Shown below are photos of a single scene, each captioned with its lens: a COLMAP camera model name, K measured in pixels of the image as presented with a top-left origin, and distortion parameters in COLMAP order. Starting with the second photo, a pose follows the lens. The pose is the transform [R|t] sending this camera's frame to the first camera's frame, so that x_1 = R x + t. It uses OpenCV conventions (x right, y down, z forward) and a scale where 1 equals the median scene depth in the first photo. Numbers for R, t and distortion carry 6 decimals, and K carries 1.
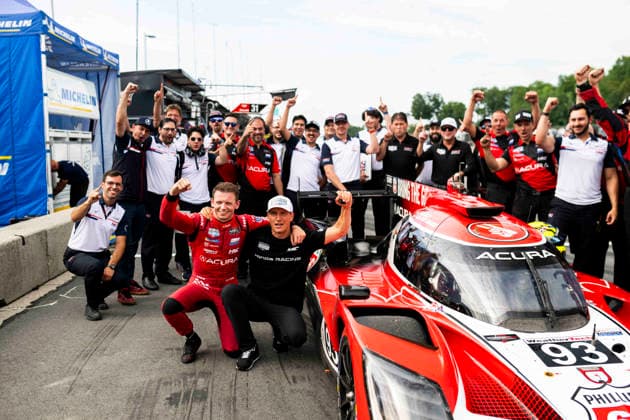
lens RADIAL K [[587.6, 0, 315.0], [0, 587.6, 210.0], [0, 0, 1]] dist [-0.037251, 0.017434]
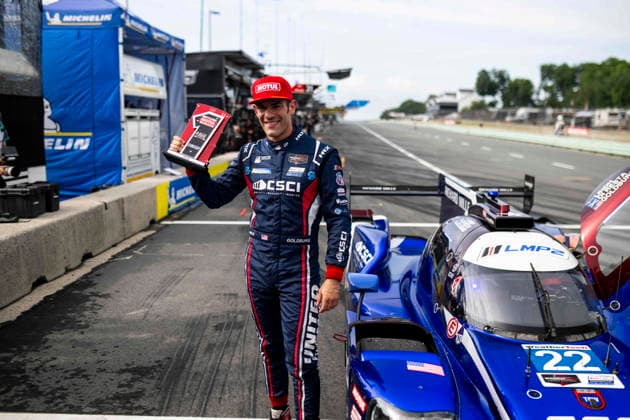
lens RADIAL K [[587.6, 0, 315.0], [0, 587.6, 210.0], [0, 0, 1]] dist [-0.037251, 0.017434]
pose [[0.994562, 0.035724, -0.097827, 0.032404], [-0.031418, 0.998483, 0.045212, -0.004897], [0.099294, -0.041893, 0.994176, -0.100143]]
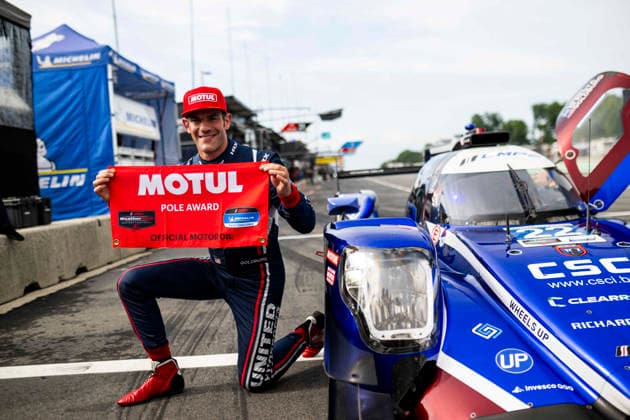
lens RADIAL K [[589.3, 0, 315.0], [0, 589.3, 210.0], [0, 0, 1]] dist [-0.039497, 0.012115]
pose [[0.993043, -0.053476, -0.104909, 0.045633], [0.048178, 0.997463, -0.052406, 0.061695], [0.107445, 0.046988, 0.993100, -0.099549]]
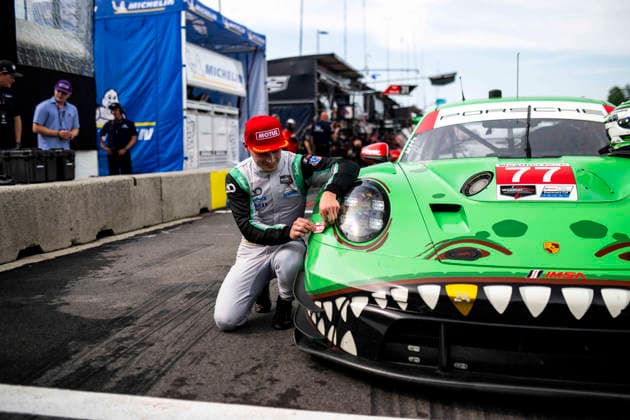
lens RADIAL K [[587.6, 0, 315.0], [0, 587.6, 210.0], [0, 0, 1]] dist [-0.037251, 0.017434]
pose [[0.954819, 0.030482, -0.295621, 0.087967], [-0.030178, 0.999529, 0.005594, 0.049344], [0.295652, 0.003580, 0.955289, 0.017970]]
